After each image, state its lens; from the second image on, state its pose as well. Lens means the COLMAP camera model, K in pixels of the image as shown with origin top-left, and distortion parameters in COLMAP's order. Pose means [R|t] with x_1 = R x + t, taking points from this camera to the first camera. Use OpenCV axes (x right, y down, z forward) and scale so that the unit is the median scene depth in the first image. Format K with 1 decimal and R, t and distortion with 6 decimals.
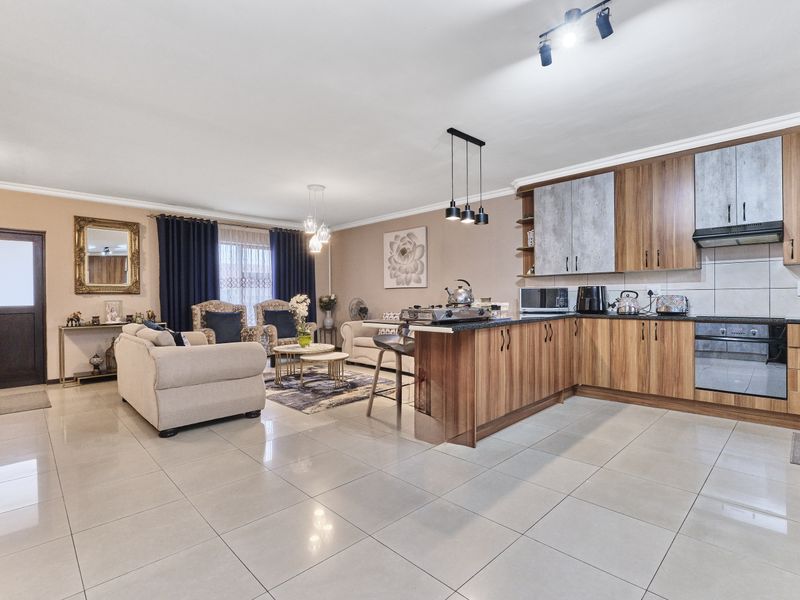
lens RADIAL K [[393.9, 0, 397.6], [0, 393.9, 299.4], [0, 0, 1]] dist [0.001053, -0.006388]
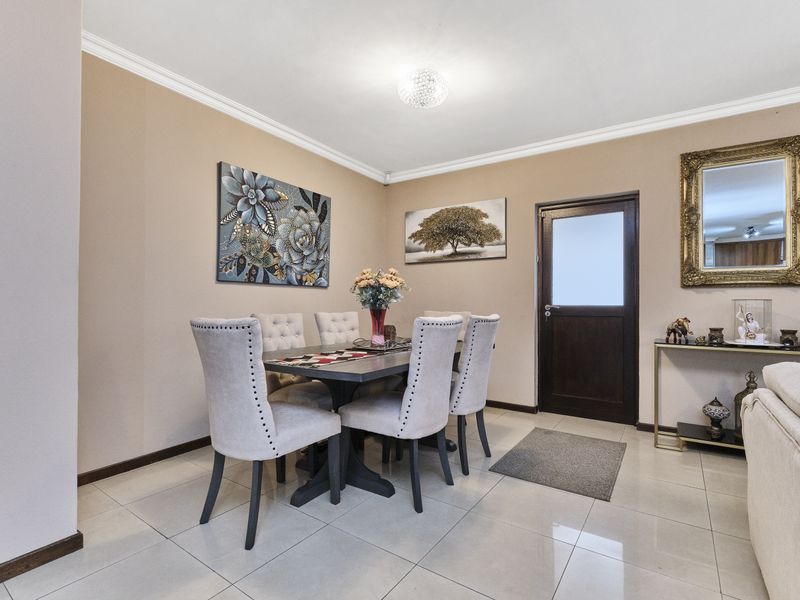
lens RADIAL K [[393.9, 0, 397.6], [0, 393.9, 299.4], [0, 0, 1]] dist [0.001053, -0.006388]
pose [[0.189122, 0.002958, -0.981949, -0.290904], [-0.012677, 0.999919, 0.000571, 0.008201], [0.981872, 0.012340, 0.189144, 0.424764]]
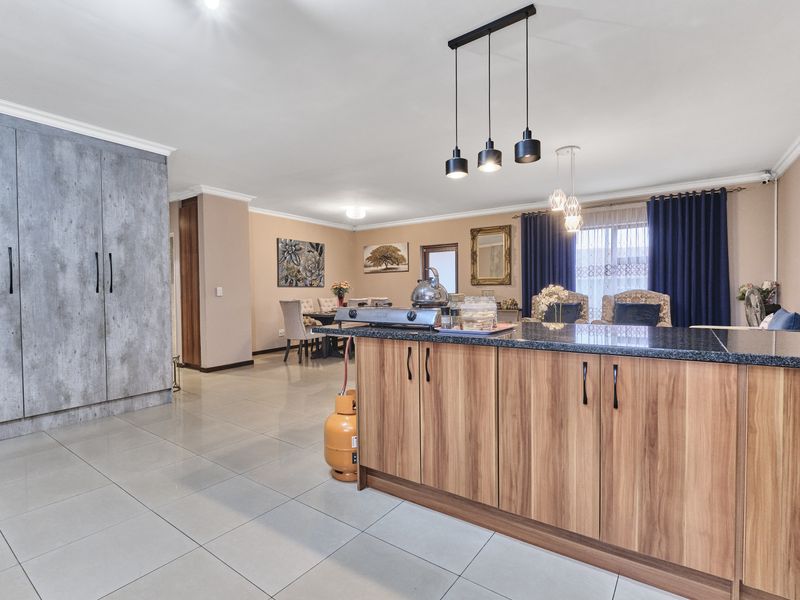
lens RADIAL K [[393.9, 0, 397.6], [0, 393.9, 299.4], [0, 0, 1]] dist [0.001053, -0.006388]
pose [[0.171744, 0.031644, -0.984633, 0.454755], [0.004047, 0.999453, 0.032826, -0.009694], [0.985133, -0.009622, 0.171522, 0.451735]]
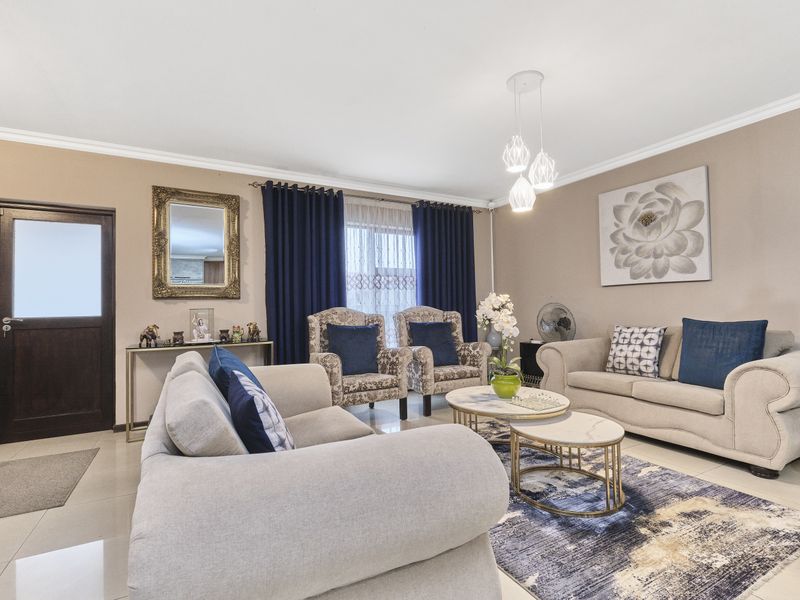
lens RADIAL K [[393.9, 0, 397.6], [0, 393.9, 299.4], [0, 0, 1]] dist [0.001053, -0.006388]
pose [[0.960924, -0.012876, -0.276511, -0.197455], [0.006240, 0.999671, -0.024867, 0.005981], [0.276741, 0.022170, 0.960689, 0.410757]]
